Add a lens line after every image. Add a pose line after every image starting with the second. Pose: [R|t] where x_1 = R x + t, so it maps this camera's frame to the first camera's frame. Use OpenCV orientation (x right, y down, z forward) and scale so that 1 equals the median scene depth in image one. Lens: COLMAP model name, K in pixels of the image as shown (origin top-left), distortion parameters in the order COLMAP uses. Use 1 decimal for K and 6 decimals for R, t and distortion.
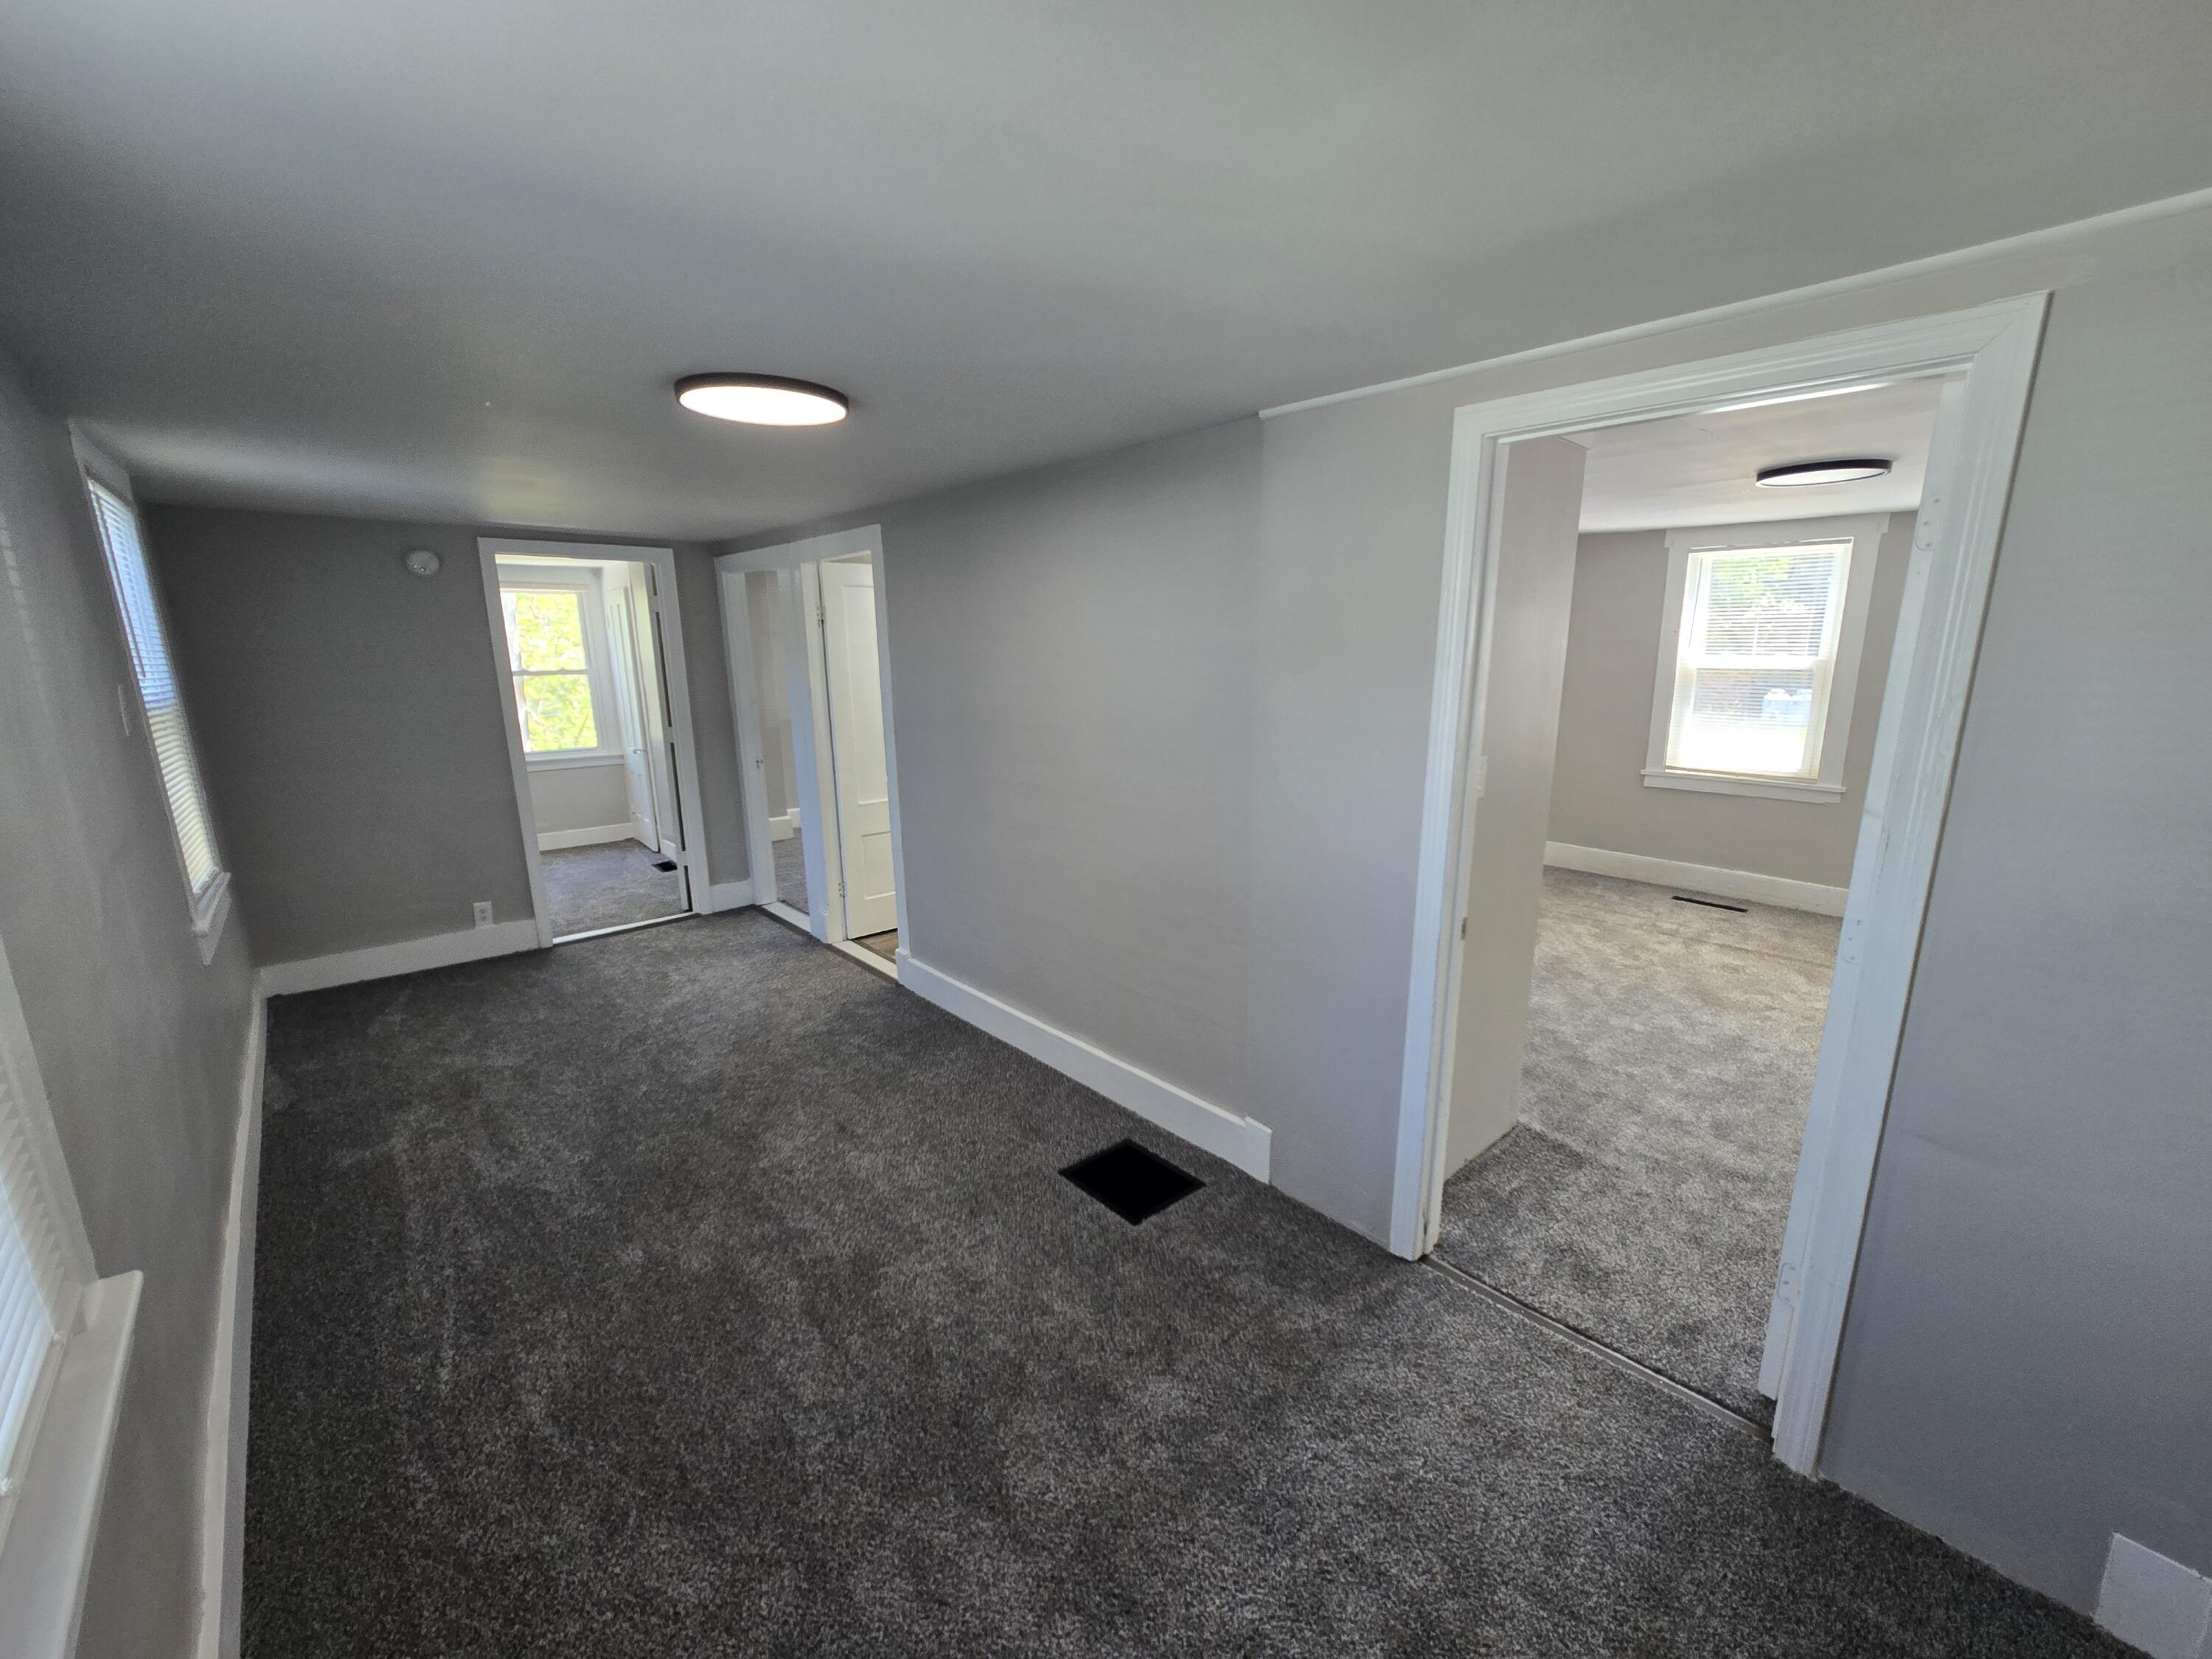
lens RADIAL K [[878.0, 0, 1149.7], [0, 878.0, 832.5], [0, 0, 1]] dist [0.000117, -0.000133]
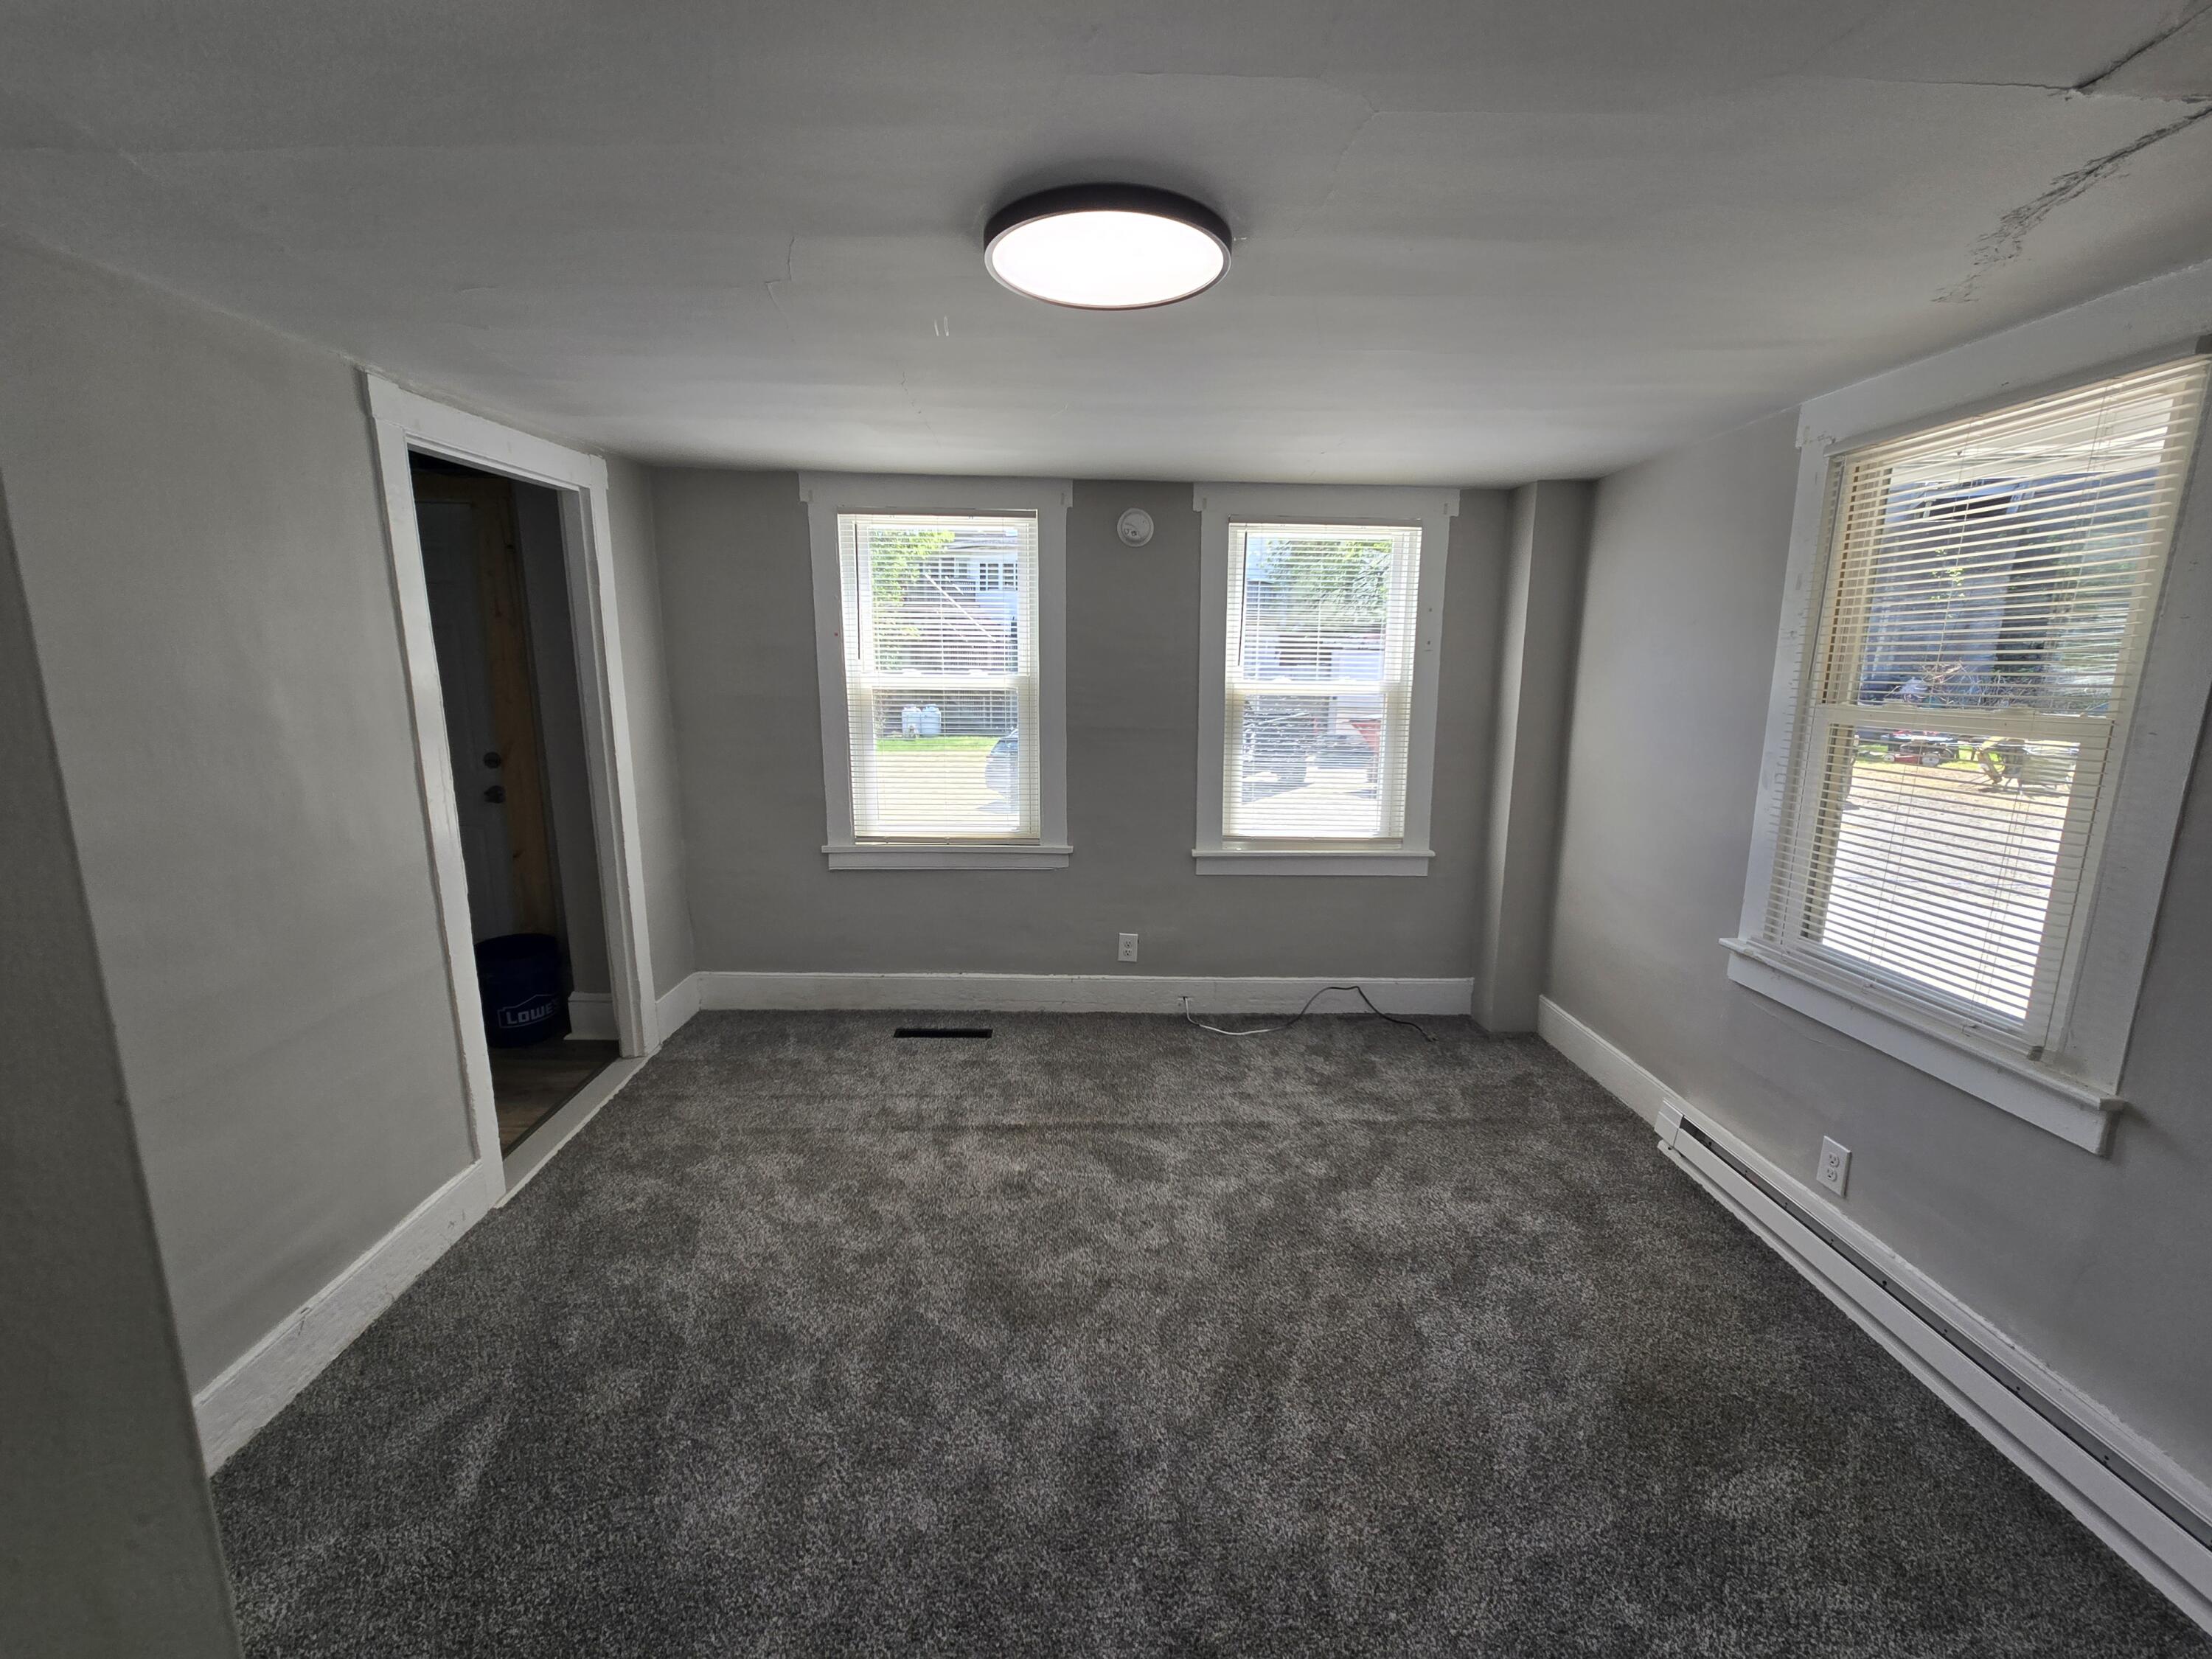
lens RADIAL K [[899.5, 0, 1119.6], [0, 899.5, 839.2], [0, 0, 1]] dist [-0.003188, -0.000956]
pose [[0.664763, -0.129199, 0.735798, 0.254991], [0.142724, 0.988754, 0.044670, -0.089239], [-0.733294, 0.075321, 0.675727, 0.457069]]
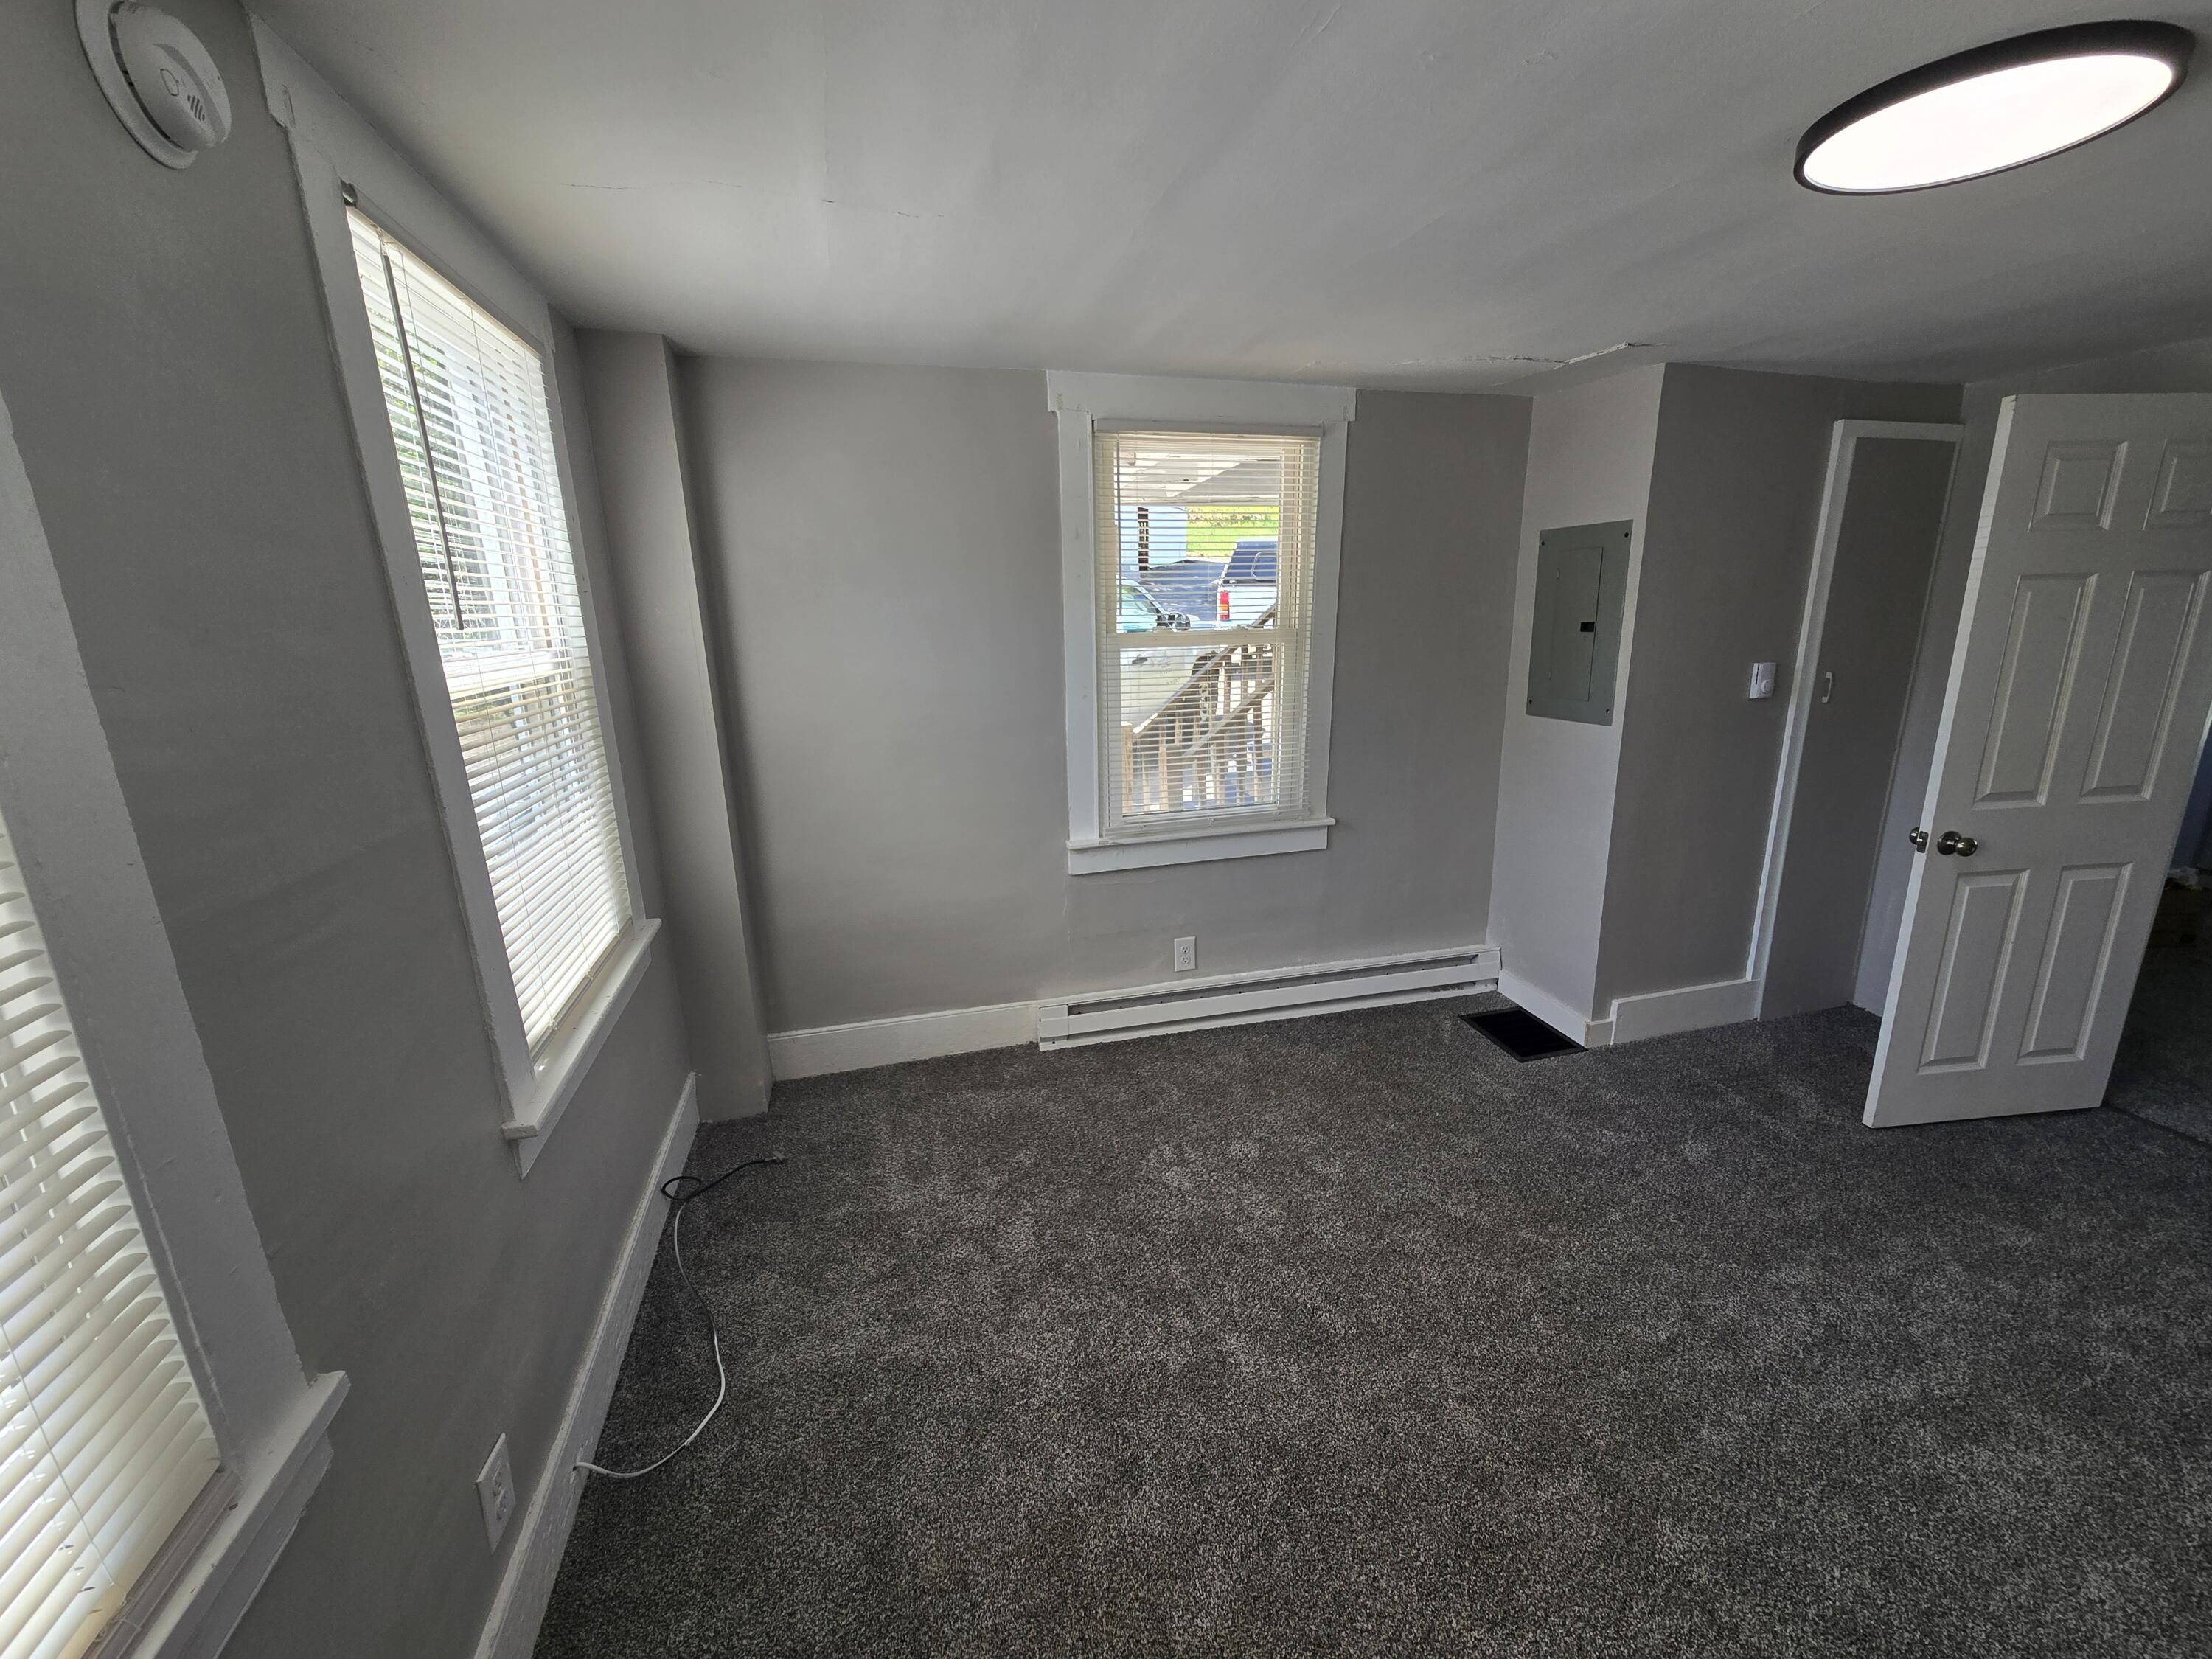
lens RADIAL K [[898.9, 0, 1111.0], [0, 898.9, 831.4], [0, 0, 1]] dist [0.000170, -0.000187]
pose [[-0.876987, -0.091308, 0.471759, 0.564086], [0.128027, 0.901890, 0.412558, -0.212262], [-0.463145, 0.422206, -0.779255, 1.019918]]
